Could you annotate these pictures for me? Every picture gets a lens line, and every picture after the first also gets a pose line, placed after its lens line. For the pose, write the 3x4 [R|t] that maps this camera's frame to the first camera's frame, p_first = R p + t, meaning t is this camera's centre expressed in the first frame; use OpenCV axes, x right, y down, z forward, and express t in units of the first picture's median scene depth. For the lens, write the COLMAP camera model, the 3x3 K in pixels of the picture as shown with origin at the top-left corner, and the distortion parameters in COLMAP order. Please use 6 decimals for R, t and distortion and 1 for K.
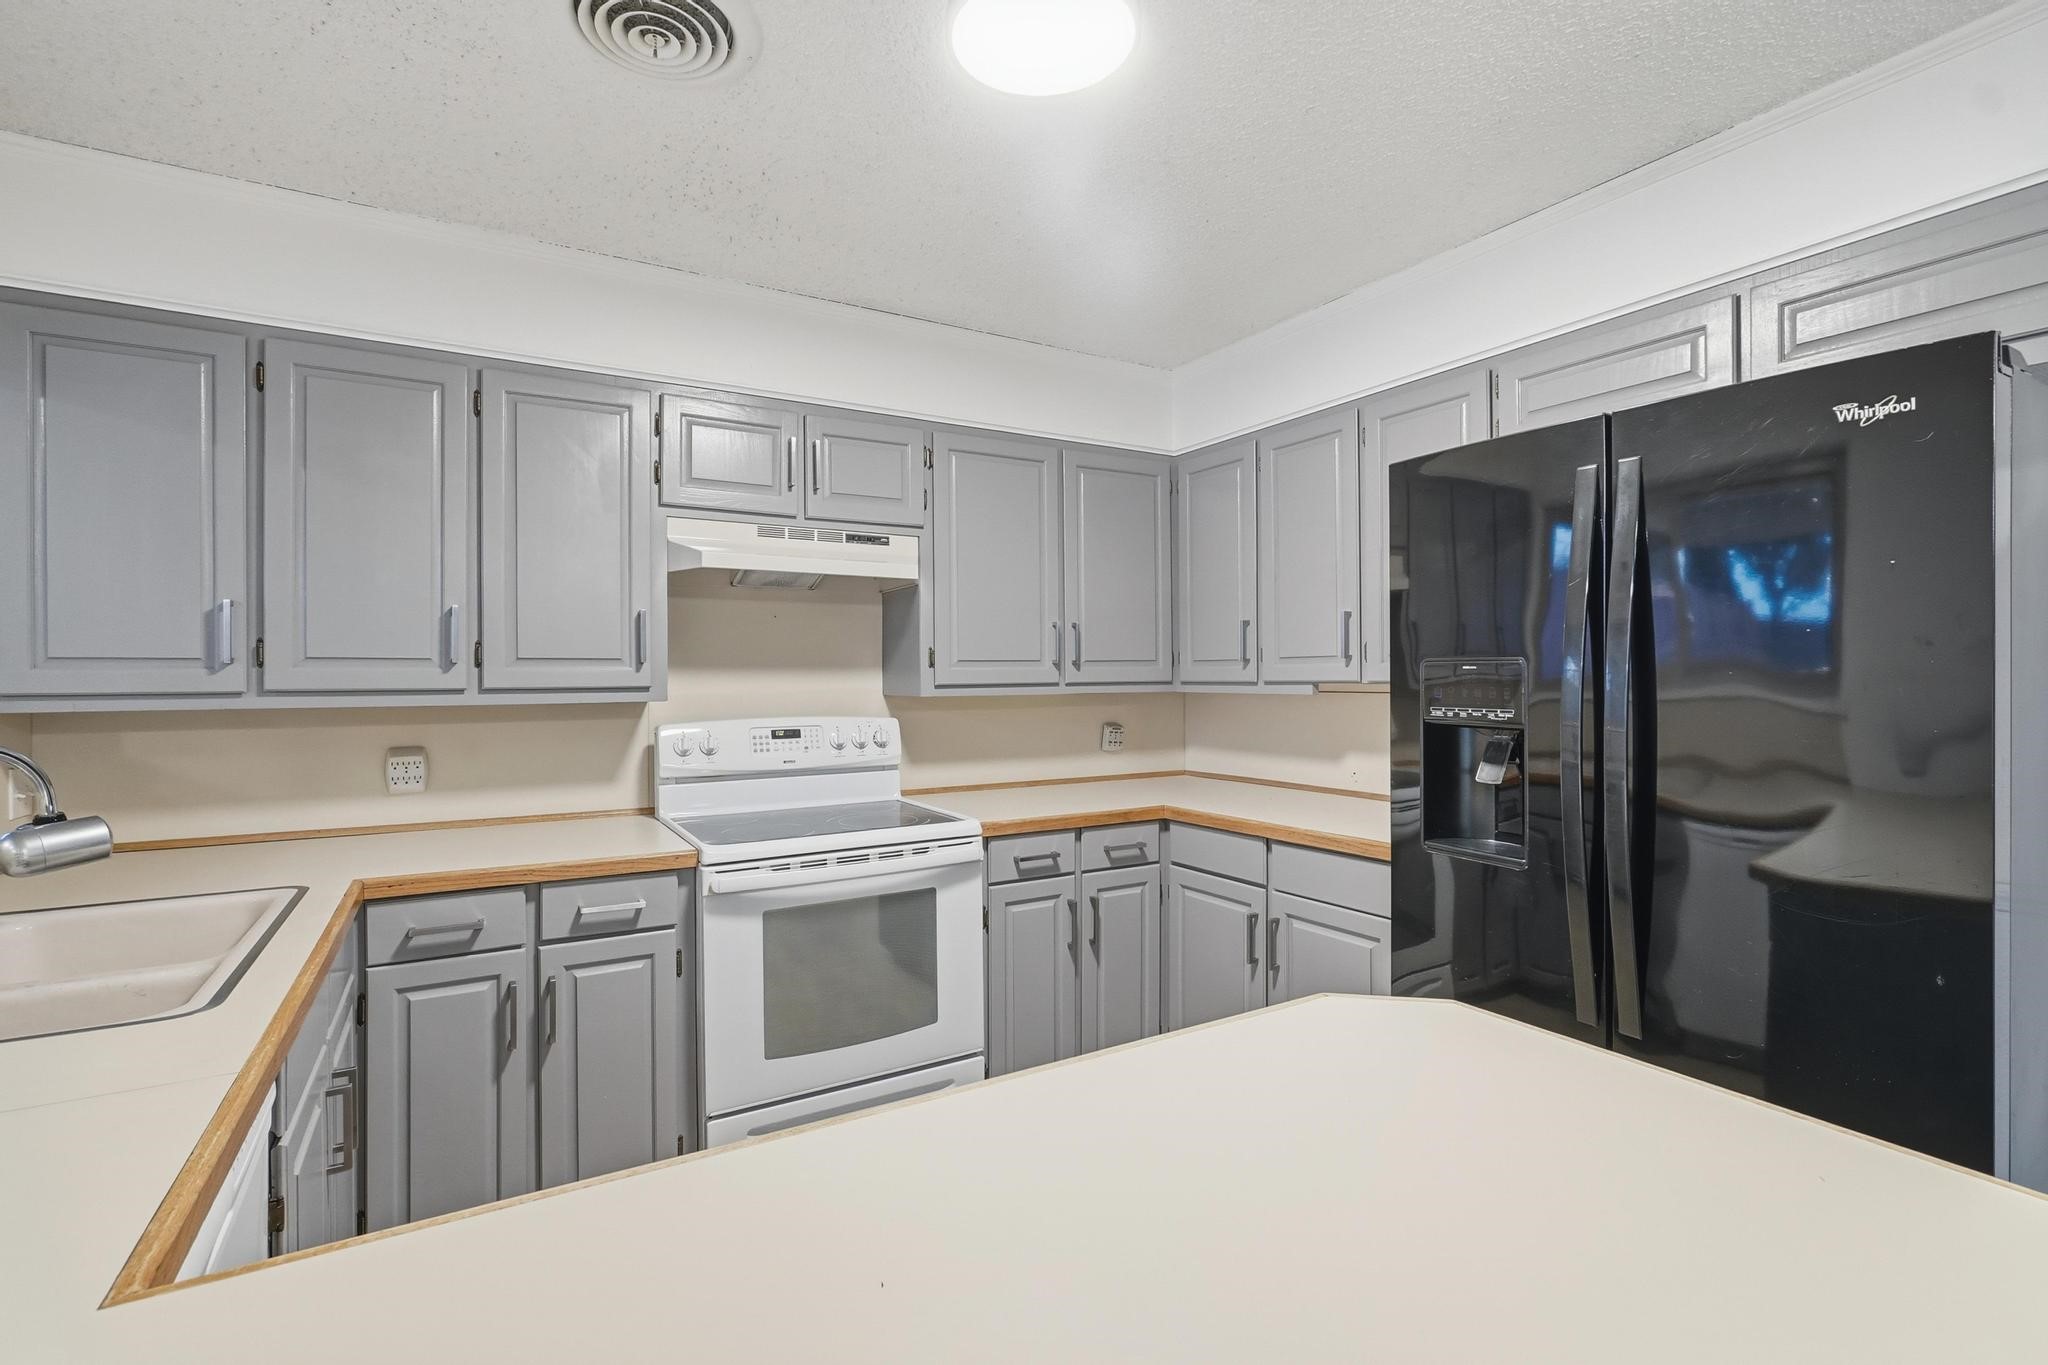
lens RADIAL K [[918.0, 0, 986.1], [0, 918.0, 681.1], [0, 0, 1]] dist [-0.002759, -0.000134]
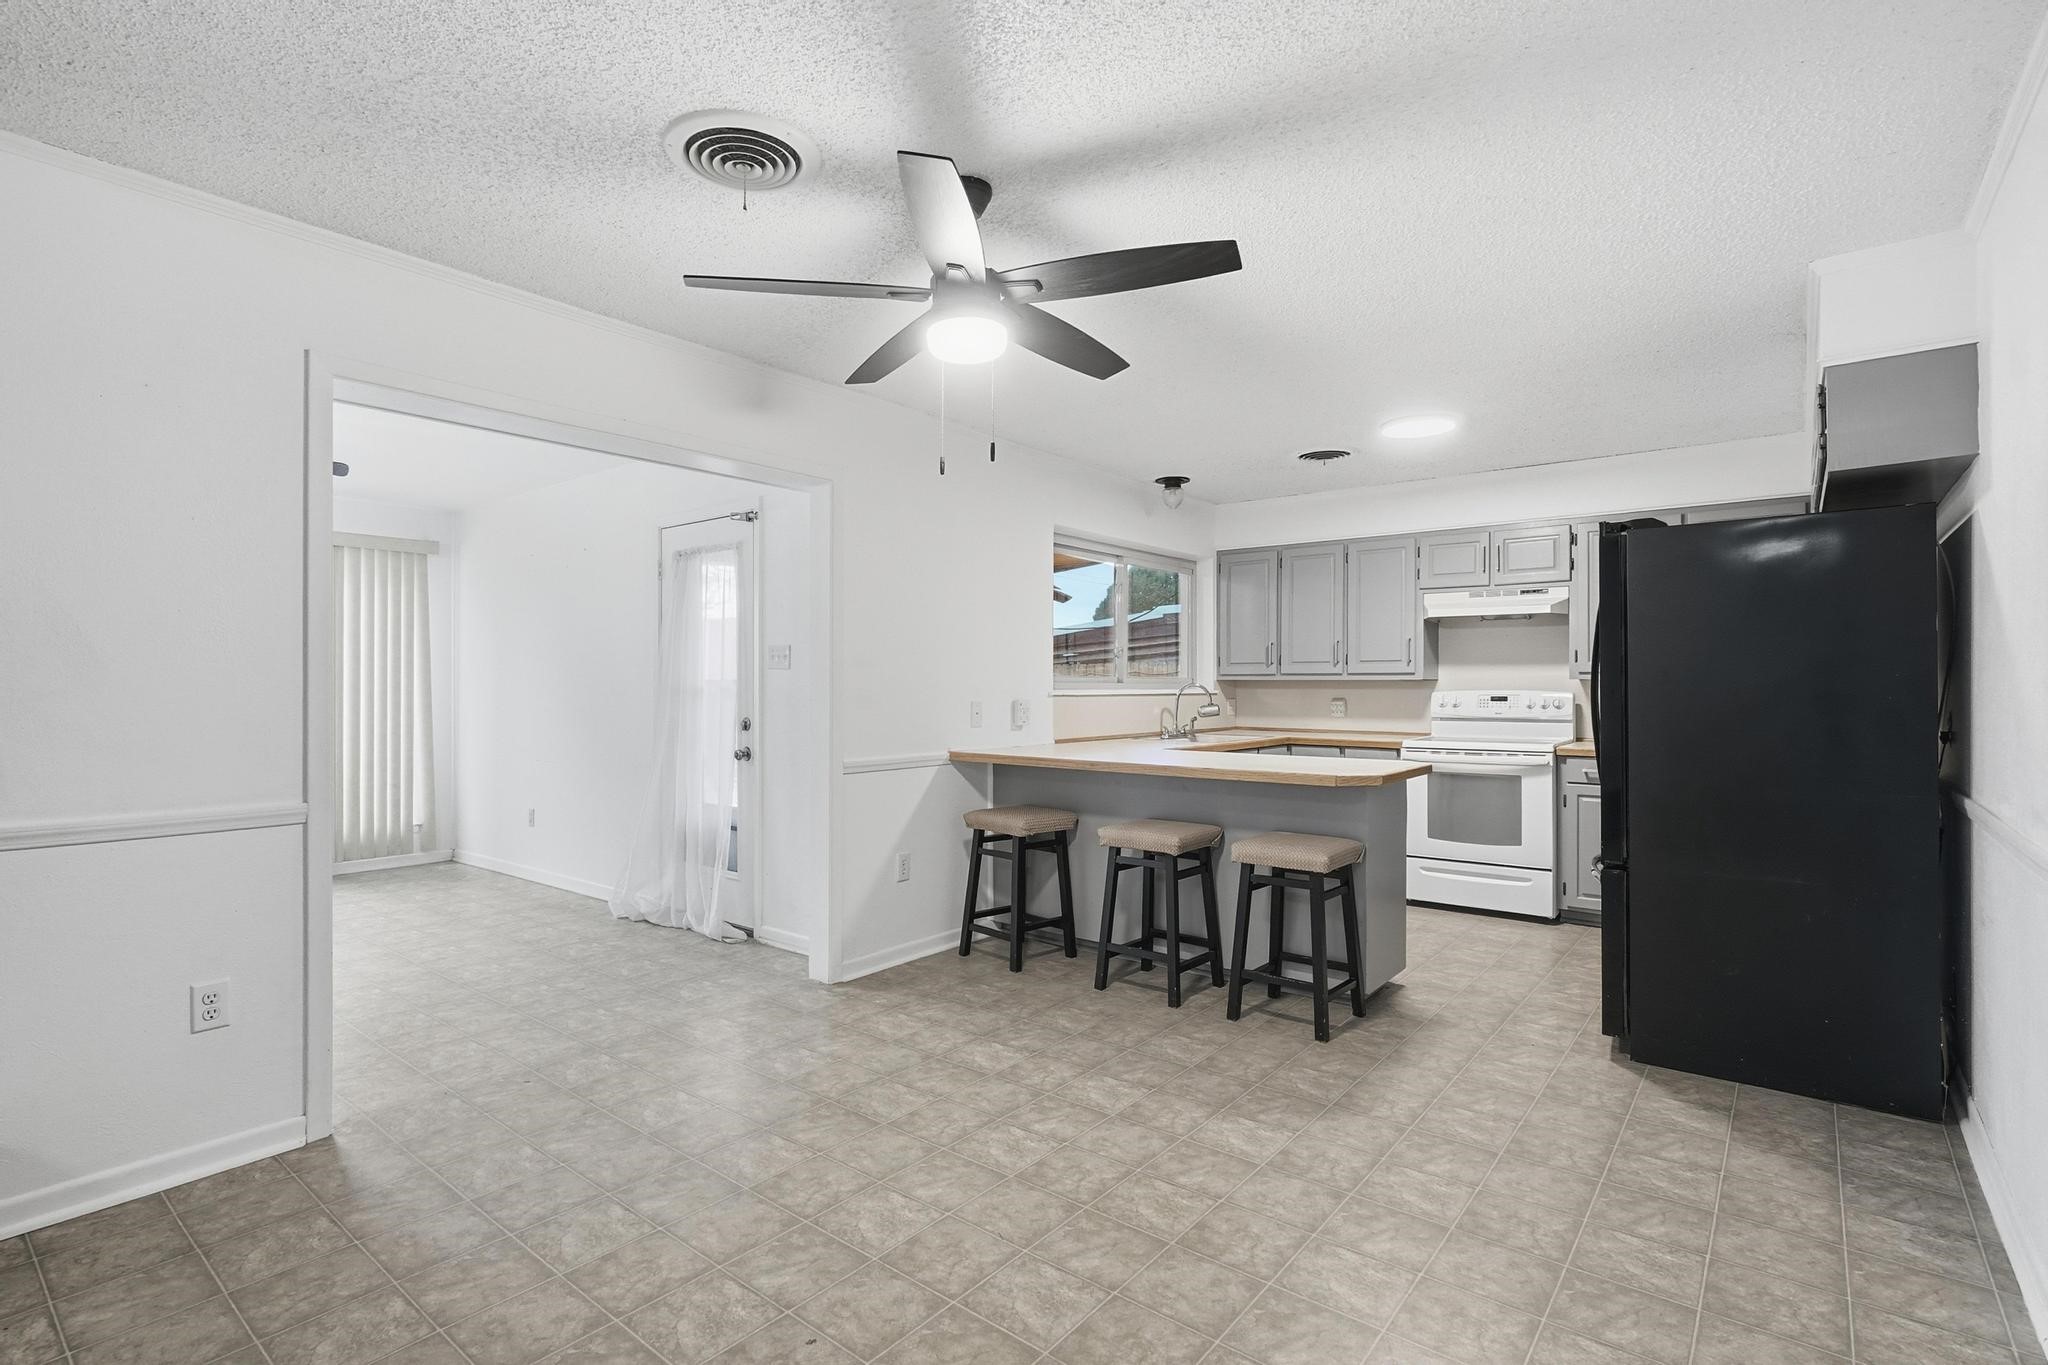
lens RADIAL K [[971.1, 0, 1024.0], [0, 971.1, 682.5], [0, 0, 1]] dist [-0.002553, 0.000305]
pose [[0.373291, 0.003165, -0.927709, 1.355684], [-0.008135, 0.999967, 0.000138, 0.034755], [0.927679, 0.007495, 0.373304, -0.685794]]
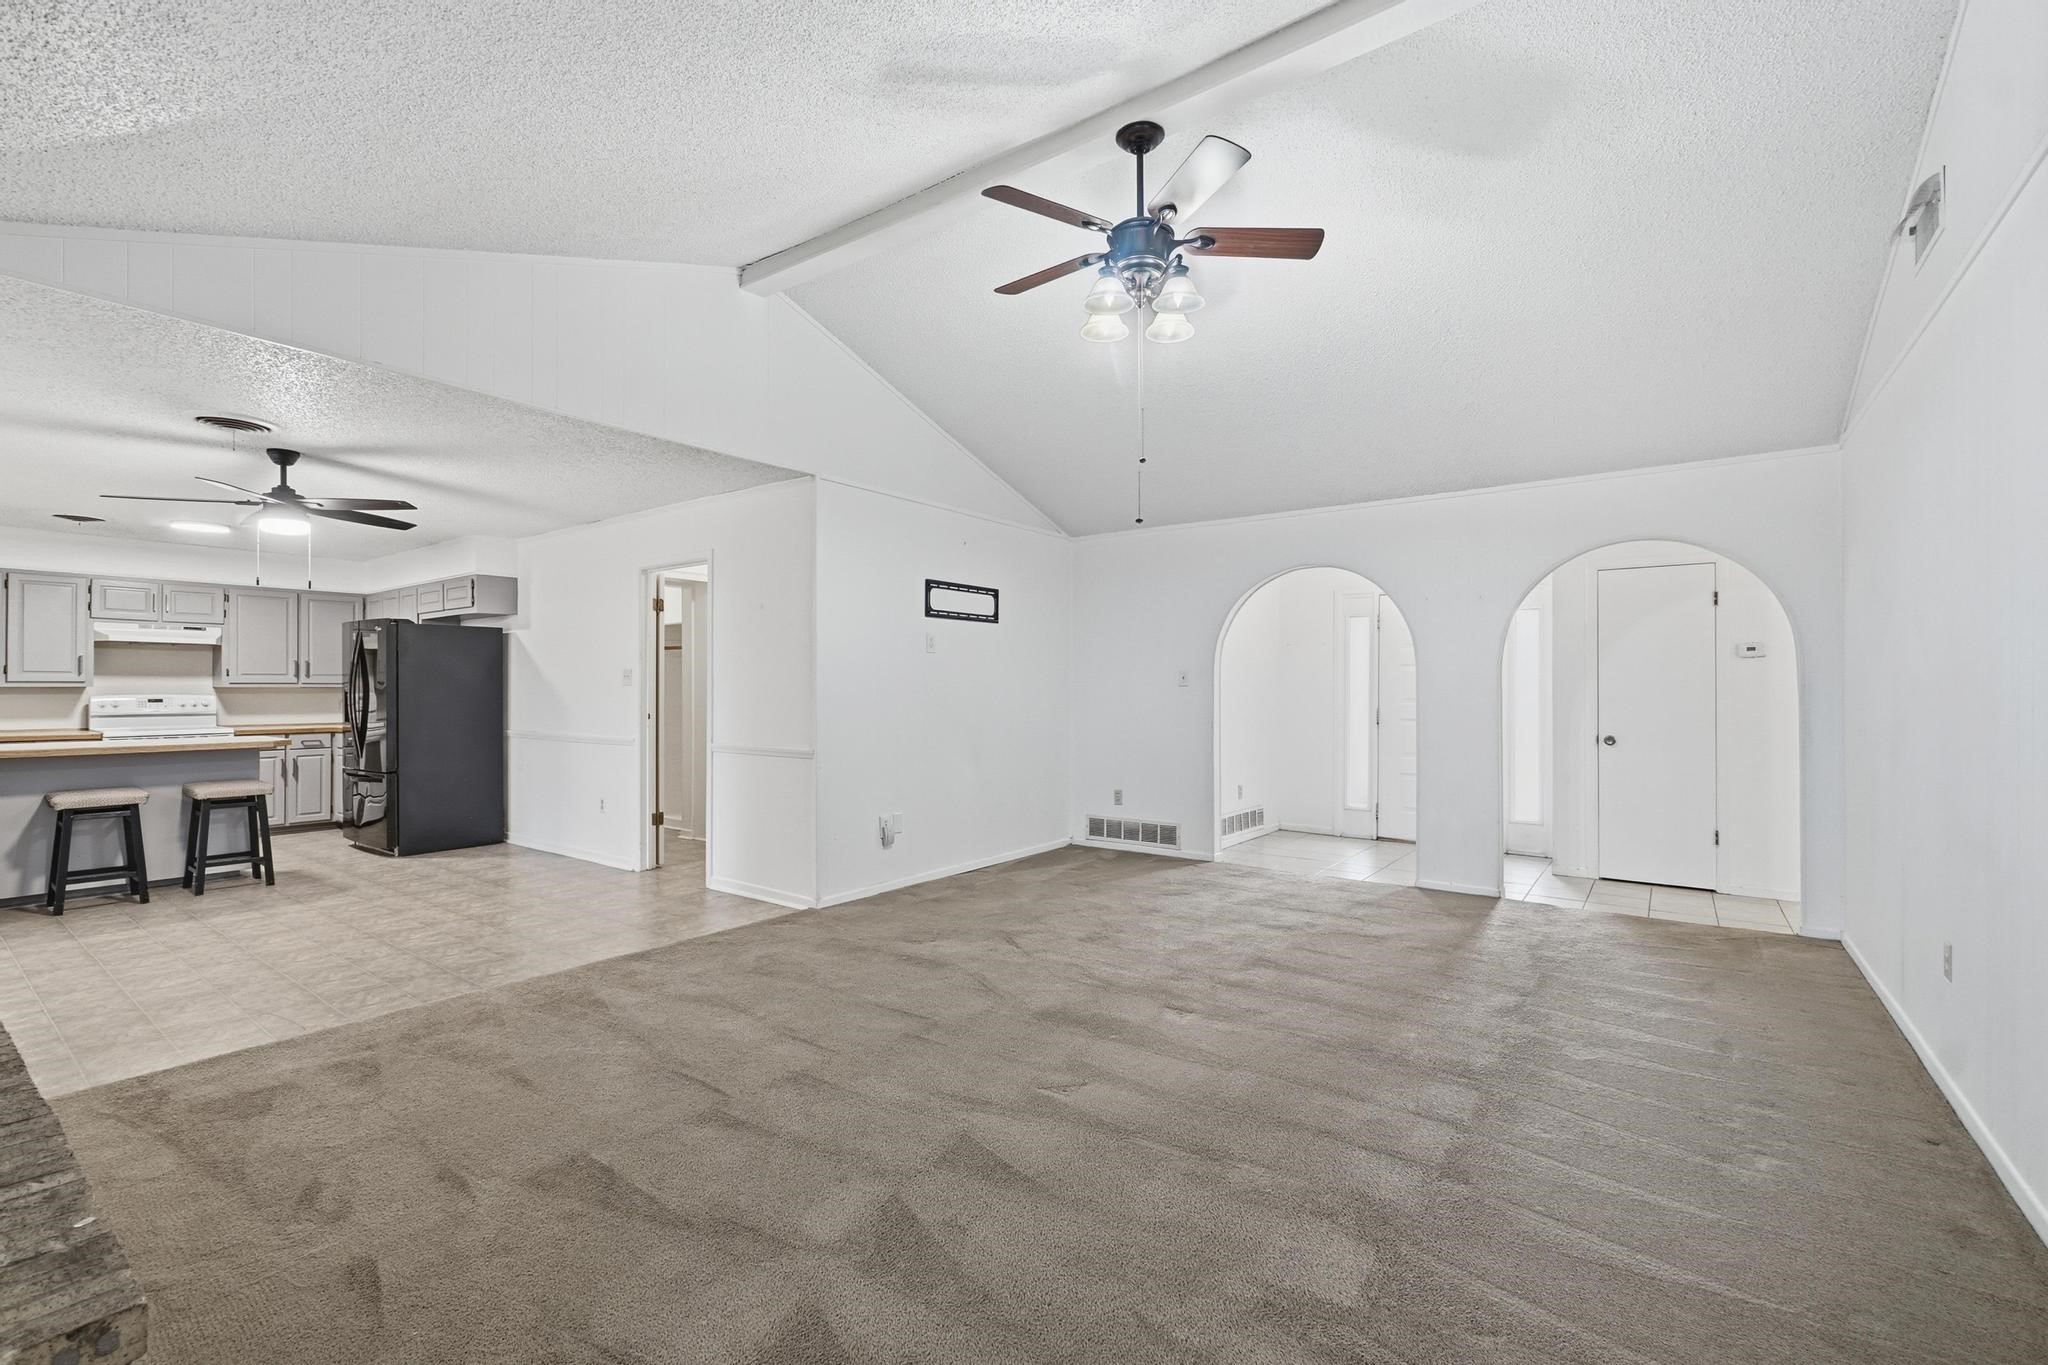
lens RADIAL K [[899.4, 0, 1007.4], [0, 899.4, 688.3], [0, 0, 1]] dist [-0.002110, 0.001094]
pose [[0.917240, 0.006875, 0.398276, 1.083495], [-0.003314, 0.999948, -0.009630, 0.041703], [-0.398322, 0.007514, 0.917215, -2.541343]]
